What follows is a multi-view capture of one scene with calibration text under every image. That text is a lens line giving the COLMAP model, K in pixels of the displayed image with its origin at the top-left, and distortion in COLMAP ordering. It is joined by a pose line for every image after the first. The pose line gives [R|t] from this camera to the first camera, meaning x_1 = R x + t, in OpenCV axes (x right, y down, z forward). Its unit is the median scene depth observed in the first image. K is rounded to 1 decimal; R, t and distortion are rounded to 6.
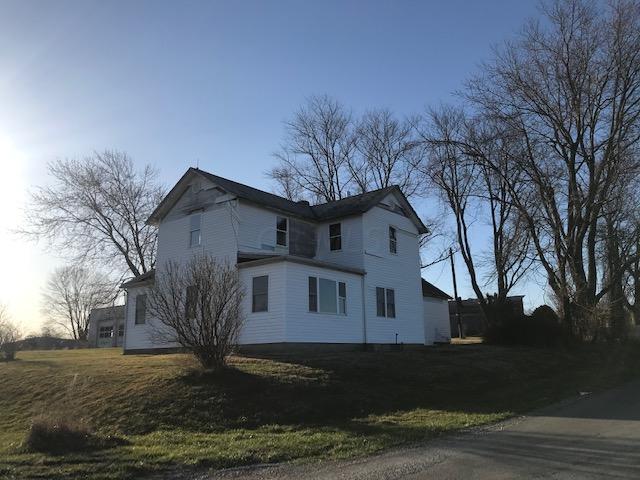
lens RADIAL K [[524.2, 0, 320.0], [0, 524.2, 240.0], [0, 0, 1]] dist [0.031584, -0.004185]
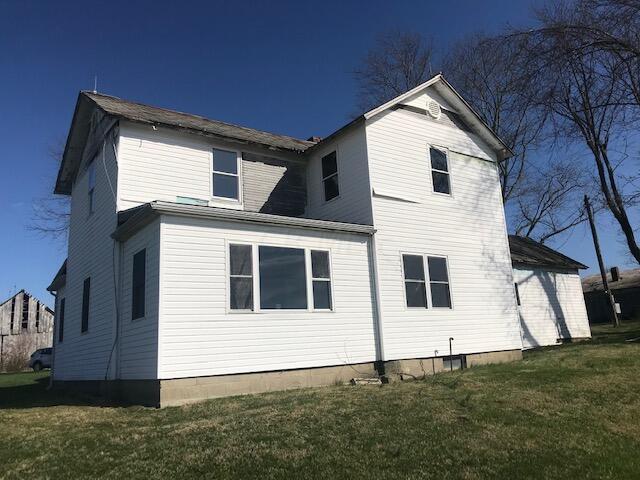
lens RADIAL K [[524.2, 0, 320.0], [0, 524.2, 240.0], [0, 0, 1]] dist [0.031584, -0.004185]
pose [[0.960364, -0.102192, -0.259340, 0.166695], [0.106202, 0.994343, 0.001459, 0.064326], [0.257724, -0.028944, 0.965785, 0.453999]]
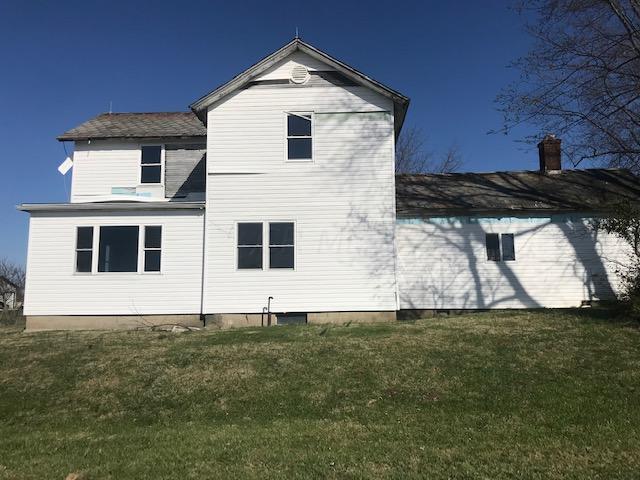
lens RADIAL K [[524.2, 0, 320.0], [0, 524.2, 240.0], [0, 0, 1]] dist [0.031584, -0.004185]
pose [[0.586033, -0.074710, -0.806836, 0.659657], [0.172670, 0.984384, 0.034266, 0.104172], [0.791676, -0.159397, 0.589782, 0.708449]]
